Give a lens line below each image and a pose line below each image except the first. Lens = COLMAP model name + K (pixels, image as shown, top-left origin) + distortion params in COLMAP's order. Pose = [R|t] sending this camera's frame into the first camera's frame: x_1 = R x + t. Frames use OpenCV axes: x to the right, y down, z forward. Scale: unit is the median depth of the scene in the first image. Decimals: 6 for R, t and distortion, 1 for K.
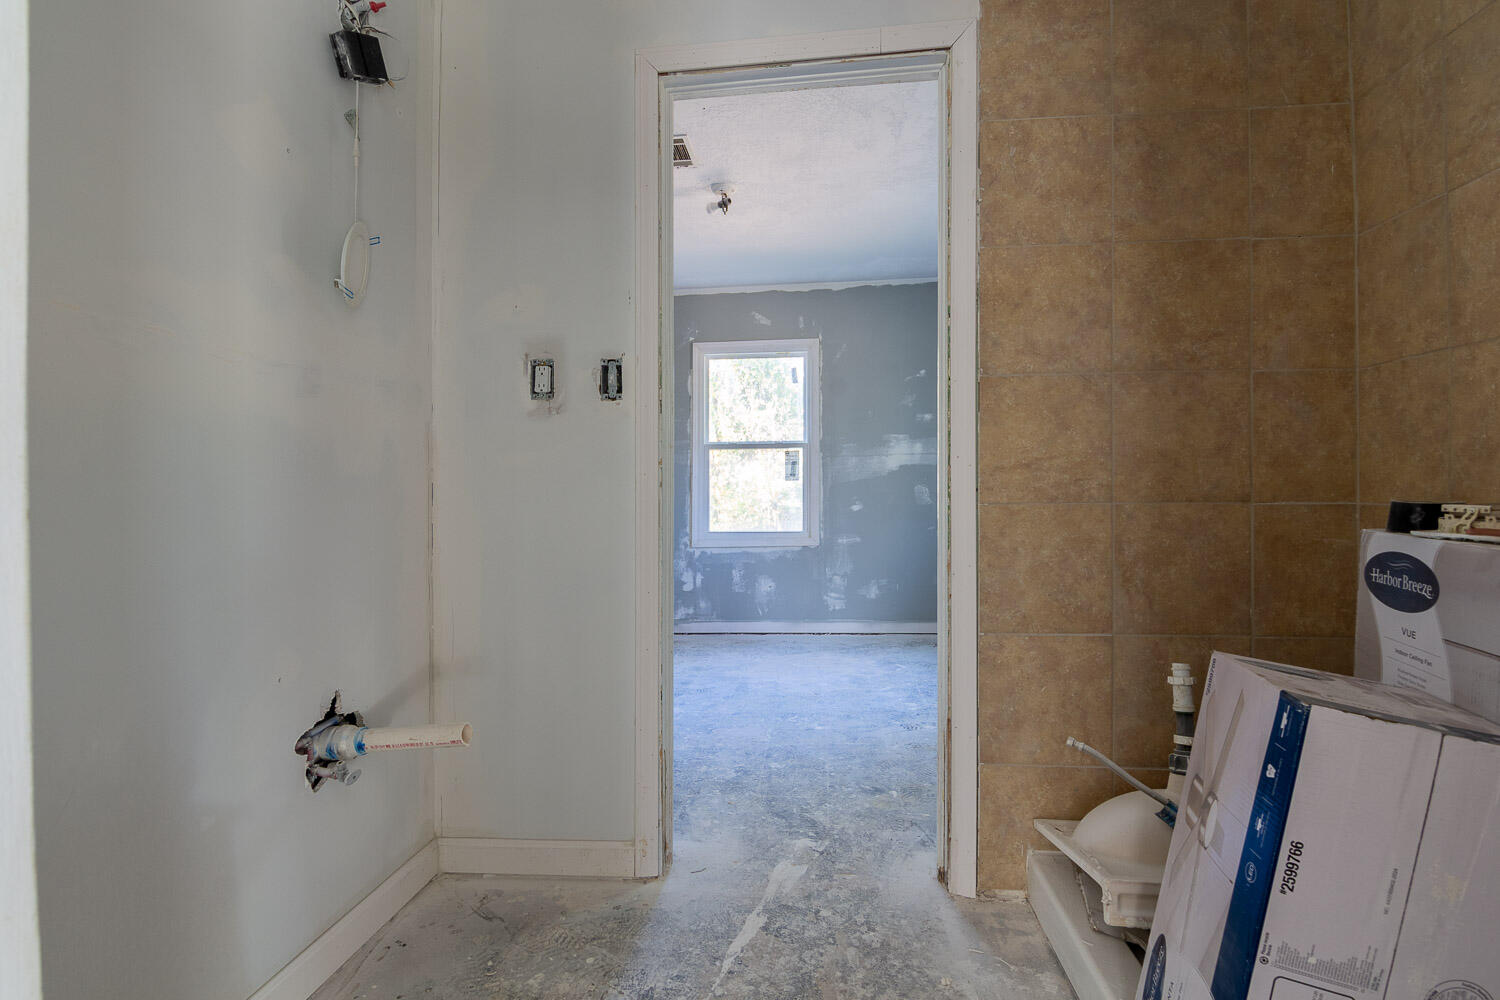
lens RADIAL K [[722.8, 0, 755.6], [0, 722.8, 501.7], [0, 0, 1]] dist [-0.013754, -0.001287]
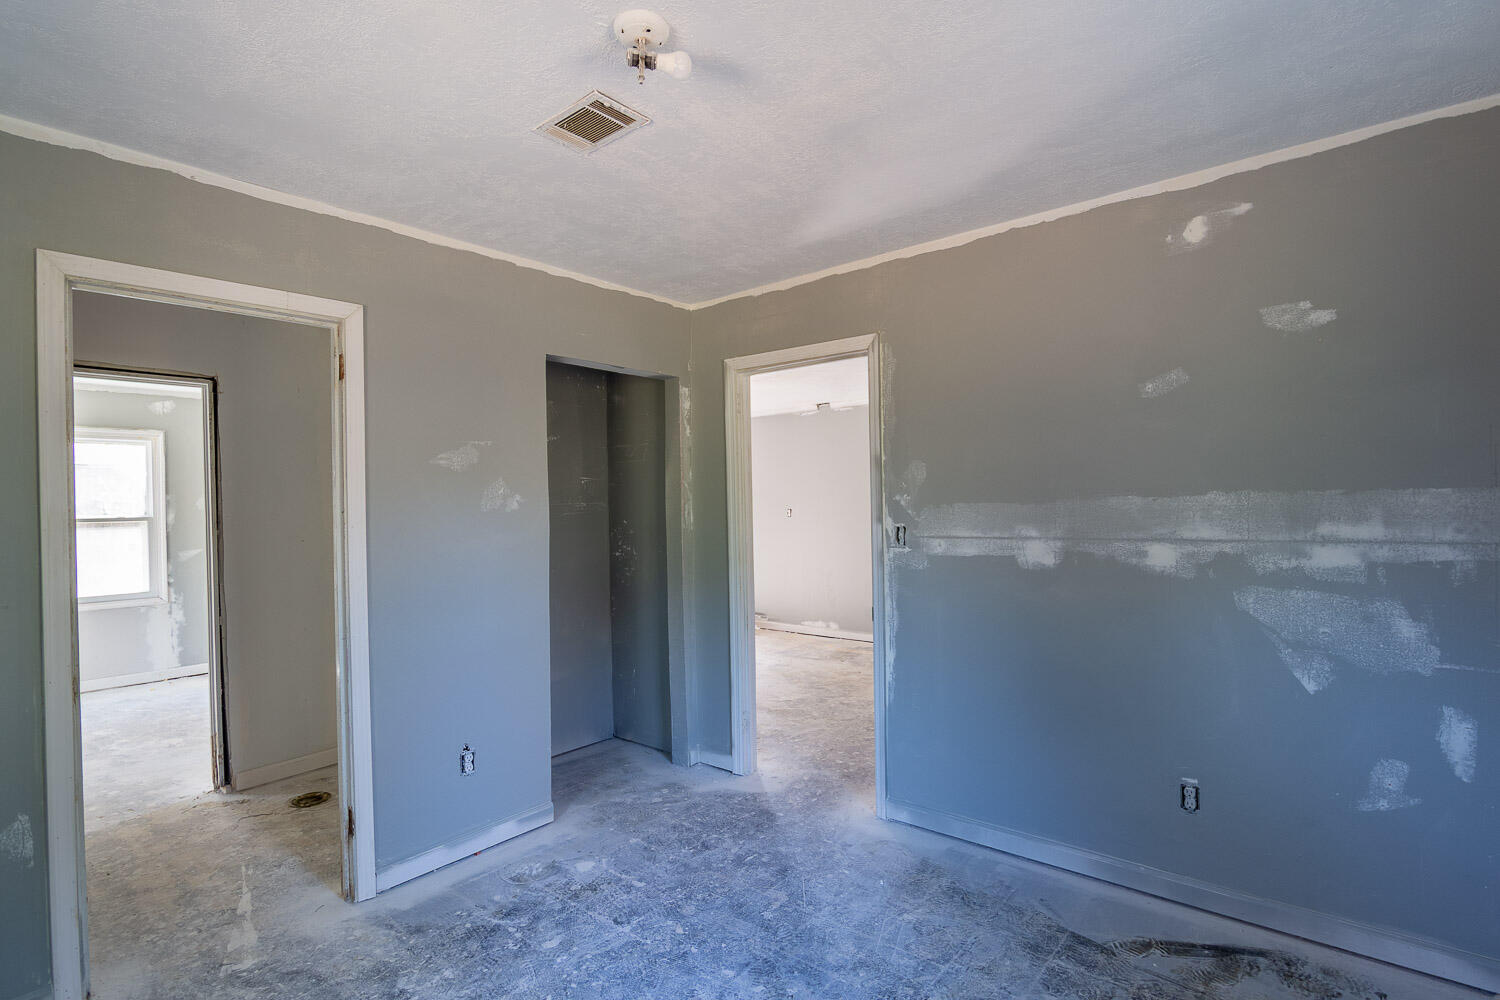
lens RADIAL K [[722.8, 0, 755.6], [0, 722.8, 501.7], [0, 0, 1]] dist [-0.013754, -0.001287]
pose [[-0.557616, 0.022498, -0.829794, 0.208167], [0.020983, 0.999695, 0.013003, -0.092656], [0.829834, -0.010161, -0.557918, 0.904296]]
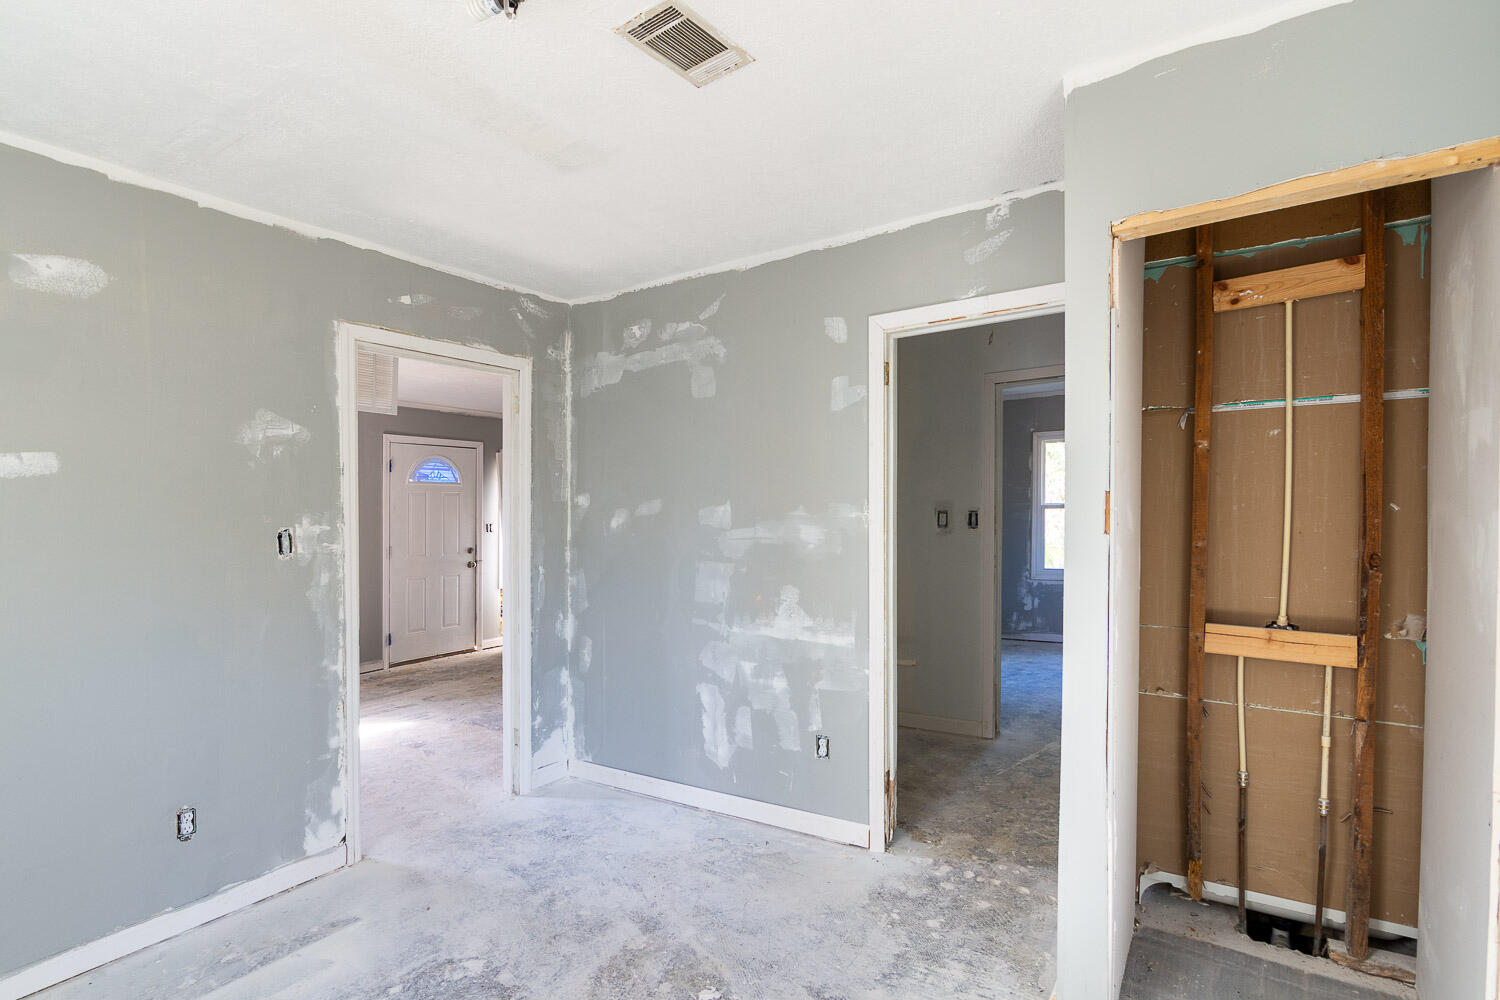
lens RADIAL K [[729.6, 0, 770.2], [0, 729.6, 519.0], [0, 0, 1]] dist [0.000283, -0.000219]
pose [[0.892740, 0.006275, -0.450528, 0.099138], [0.000349, 0.999893, 0.014619, -0.076395], [0.450571, -0.013208, 0.892643, -0.500444]]
